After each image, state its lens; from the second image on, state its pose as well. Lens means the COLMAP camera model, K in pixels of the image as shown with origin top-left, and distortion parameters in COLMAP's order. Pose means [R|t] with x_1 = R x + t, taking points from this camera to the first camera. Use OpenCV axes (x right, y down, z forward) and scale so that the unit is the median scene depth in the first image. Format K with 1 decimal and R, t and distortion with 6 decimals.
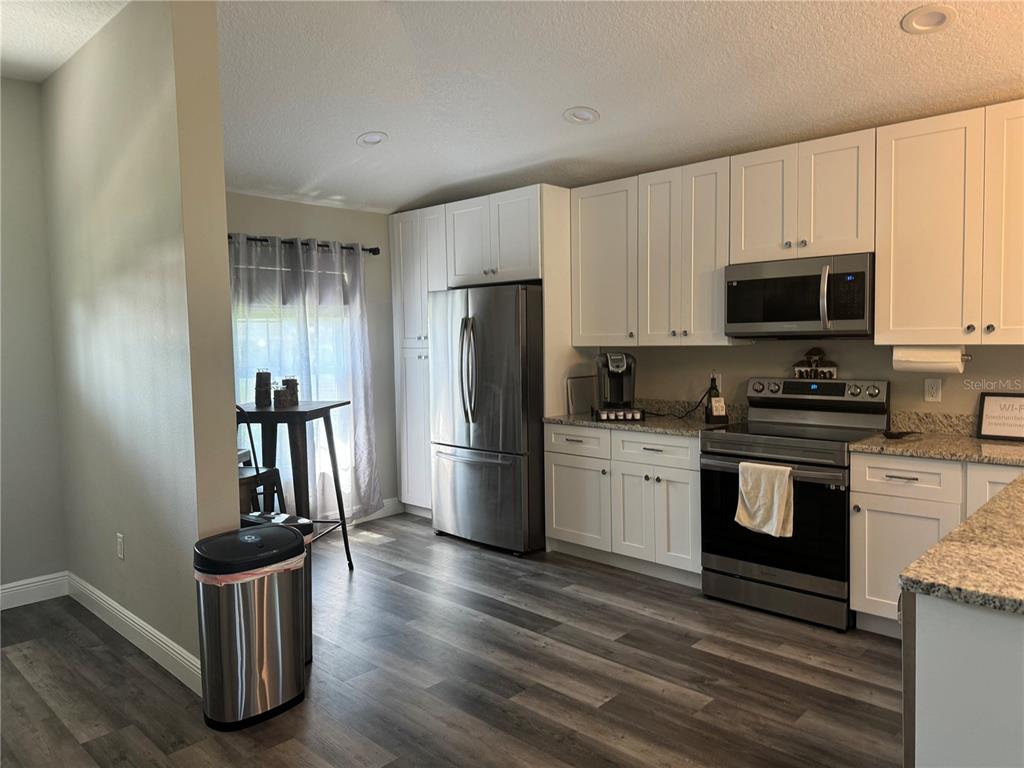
lens RADIAL K [[721.1, 0, 508.1], [0, 721.1, 389.3], [0, 0, 1]] dist [0.161450, -0.211746]
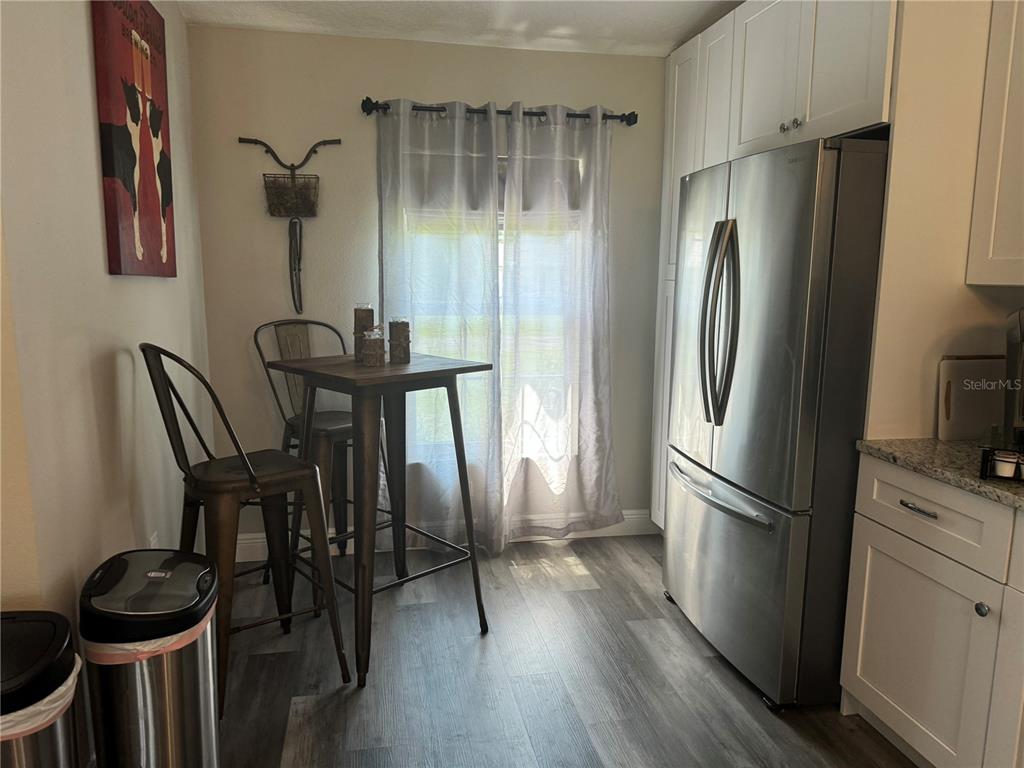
lens RADIAL K [[713.0, 0, 507.0], [0, 713.0, 384.4], [0, 0, 1]] dist [0.087576, -0.116961]
pose [[0.811488, 0.115075, -0.572926, 0.119062], [-0.066050, 0.992198, 0.105735, -0.027394], [0.580624, -0.047961, 0.812758, 0.479189]]
